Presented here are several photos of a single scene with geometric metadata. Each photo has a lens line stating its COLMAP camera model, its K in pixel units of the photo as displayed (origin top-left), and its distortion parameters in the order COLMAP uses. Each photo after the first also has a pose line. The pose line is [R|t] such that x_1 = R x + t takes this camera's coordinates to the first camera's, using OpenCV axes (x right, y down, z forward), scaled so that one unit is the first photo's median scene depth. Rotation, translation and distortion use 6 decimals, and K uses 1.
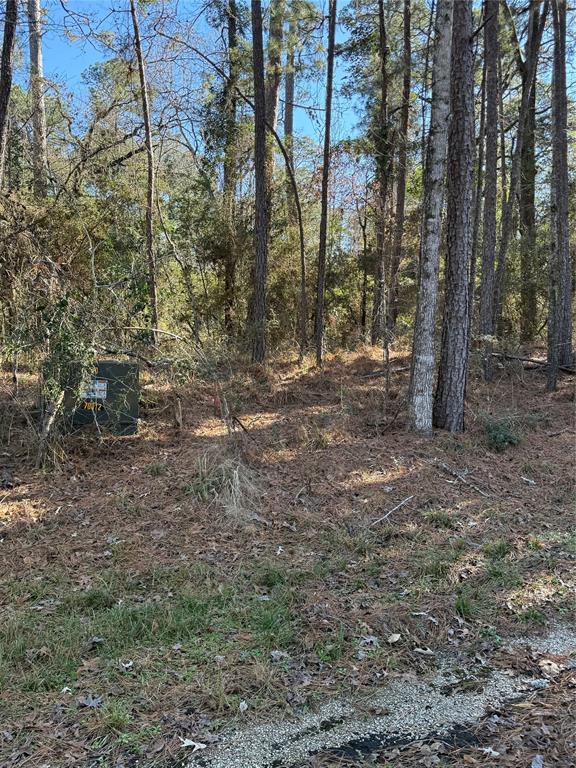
lens RADIAL K [[774.5, 0, 288.0], [0, 774.5, 384.0], [0, 0, 1]] dist [0.191651, -0.217101]
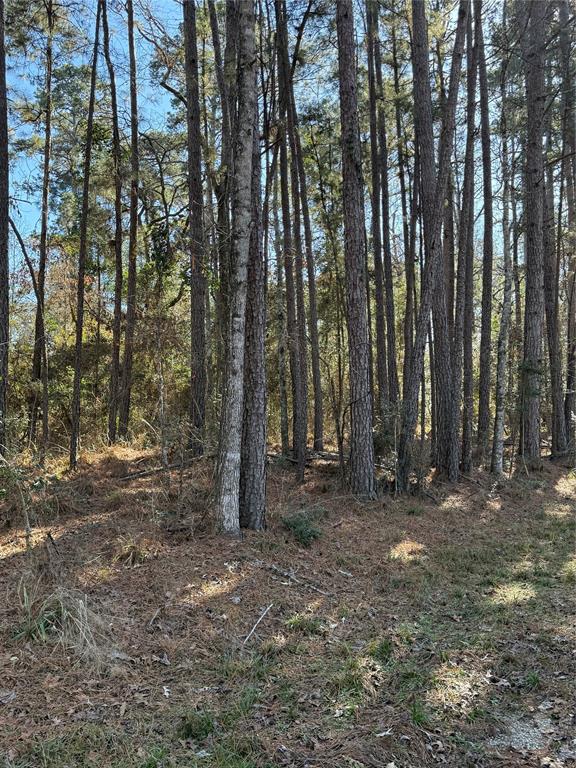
lens RADIAL K [[774.5, 0, 288.0], [0, 774.5, 384.0], [0, 0, 1]] dist [0.191651, -0.217101]
pose [[0.913095, -0.003134, 0.407736, -0.157604], [0.051685, 0.992794, -0.108114, -0.013826], [-0.404459, 0.119792, 0.906677, 0.071072]]
